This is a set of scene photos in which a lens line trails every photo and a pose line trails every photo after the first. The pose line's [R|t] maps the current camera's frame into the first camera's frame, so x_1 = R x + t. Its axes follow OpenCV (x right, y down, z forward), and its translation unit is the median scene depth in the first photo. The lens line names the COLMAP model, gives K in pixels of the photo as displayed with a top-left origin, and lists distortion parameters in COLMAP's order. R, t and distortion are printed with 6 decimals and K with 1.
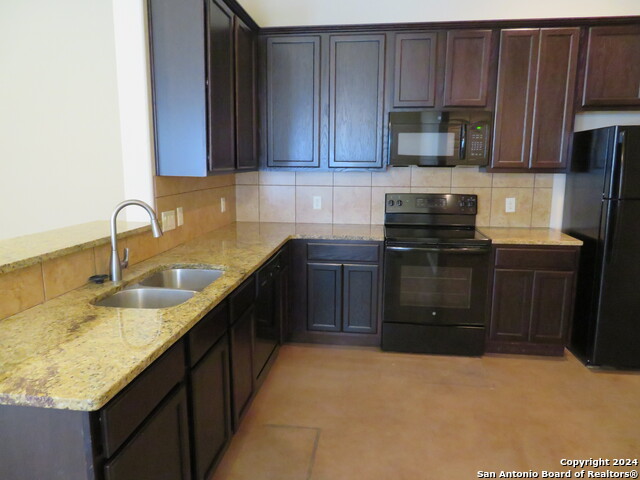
lens RADIAL K [[458.6, 0, 320.0], [0, 458.6, 240.0], [0, 0, 1]] dist [0.003217, -0.000014]
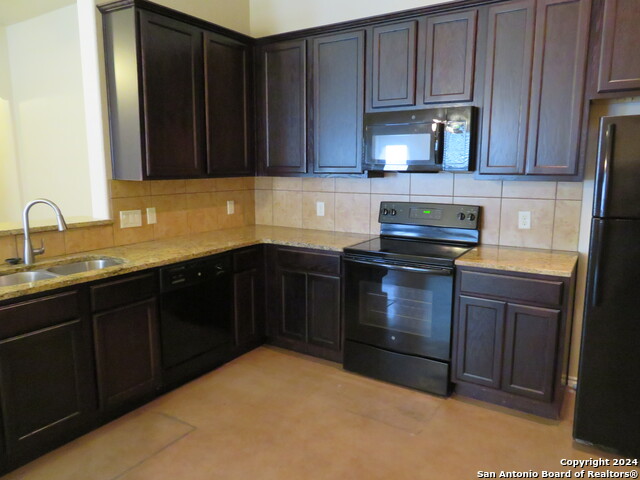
lens RADIAL K [[458.6, 0, 320.0], [0, 458.6, 240.0], [0, 0, 1]] dist [0.003217, -0.000014]
pose [[0.902539, 0.064080, -0.425813, 0.469062], [-0.069115, 0.997602, 0.003632, -0.021023], [0.425025, 0.026152, 0.904804, 0.128906]]
